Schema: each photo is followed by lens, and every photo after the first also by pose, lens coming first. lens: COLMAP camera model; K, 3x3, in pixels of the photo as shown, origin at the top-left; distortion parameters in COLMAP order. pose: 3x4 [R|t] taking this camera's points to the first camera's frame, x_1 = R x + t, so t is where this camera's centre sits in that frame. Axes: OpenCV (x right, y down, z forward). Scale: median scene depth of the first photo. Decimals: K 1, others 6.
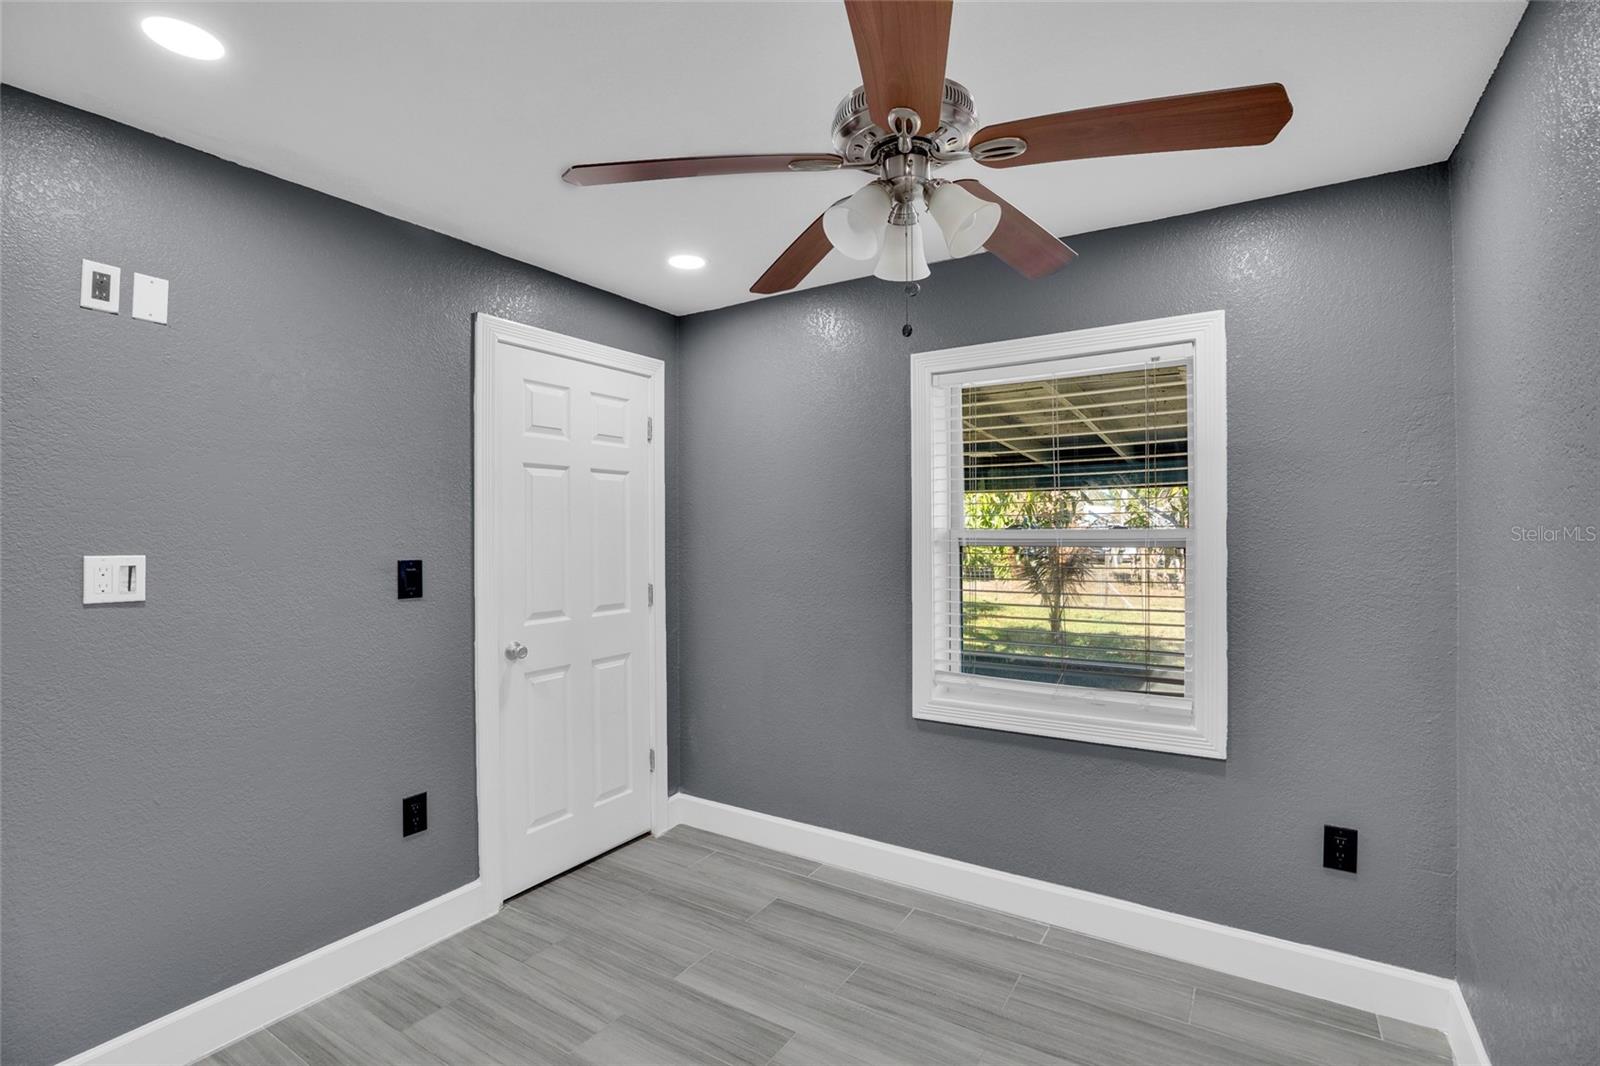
lens RADIAL K [[734.1, 0, 807.6], [0, 734.1, 536.6], [0, 0, 1]] dist [-0.044772, 0.013247]
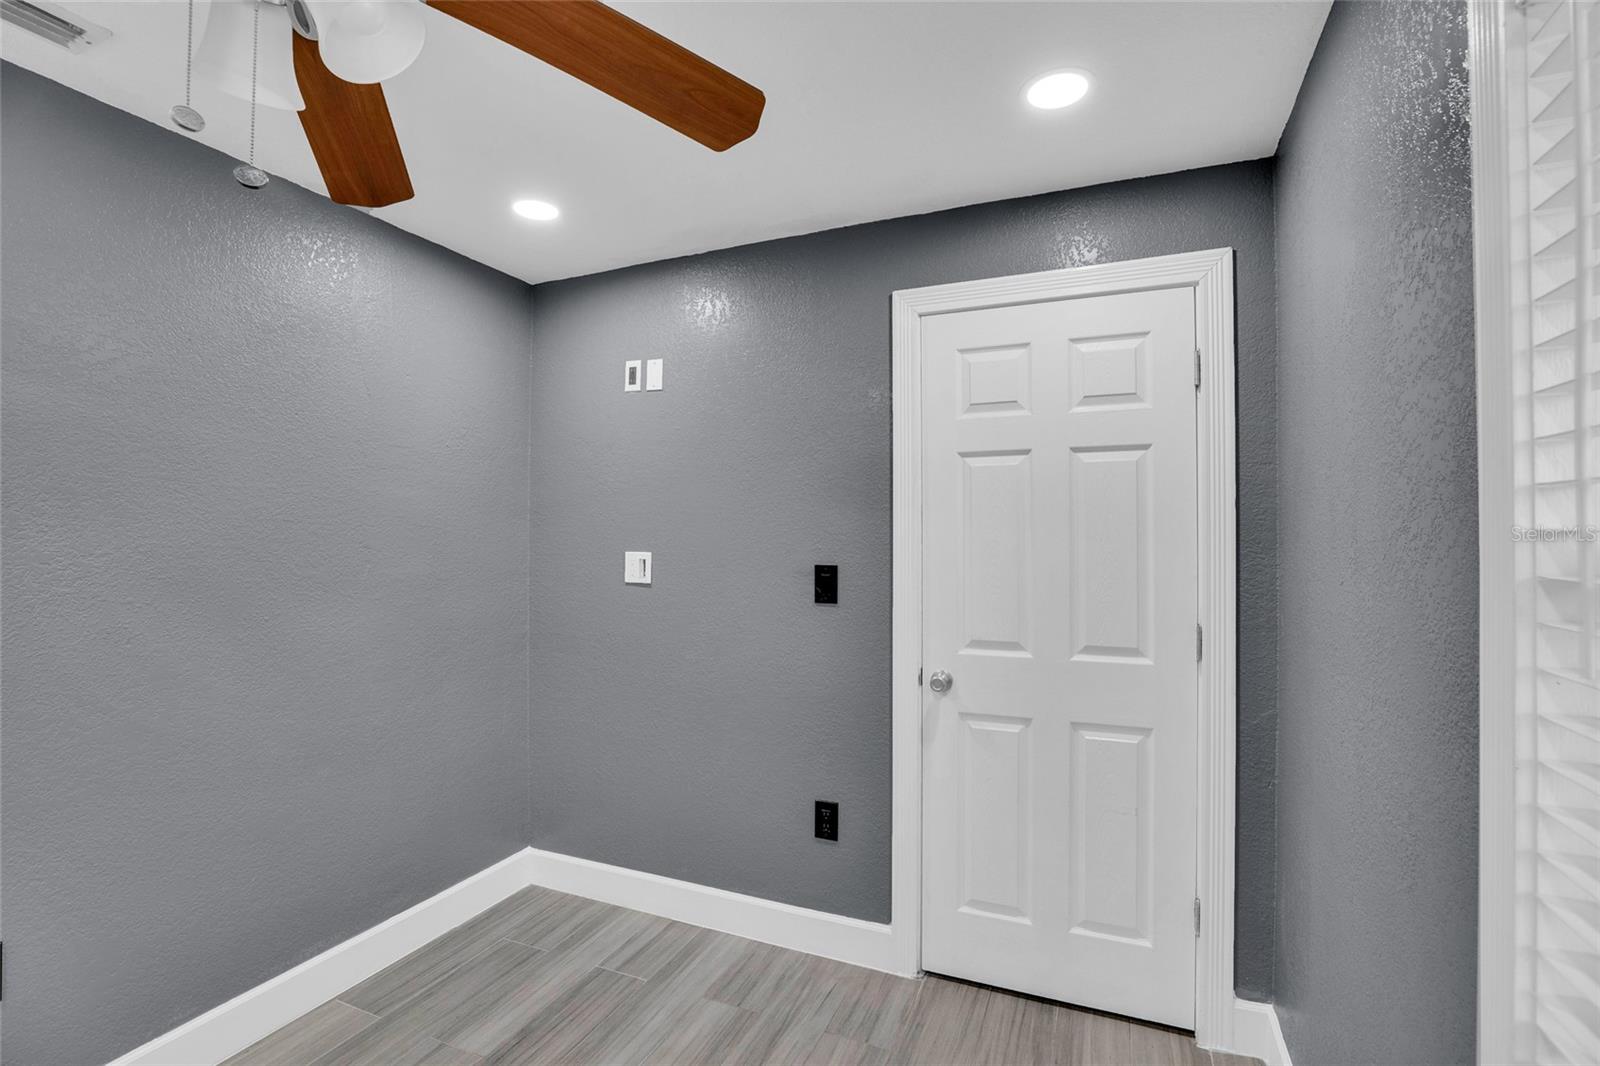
lens RADIAL K [[734.1, 0, 807.2], [0, 734.1, 530.2], [0, 0, 1]] dist [-0.044772, 0.013247]
pose [[0.156519, -0.000098, -0.987675, 0.445272], [-0.007587, 0.999970, -0.001302, -0.014492], [0.987646, 0.007697, 0.156513, 0.808051]]
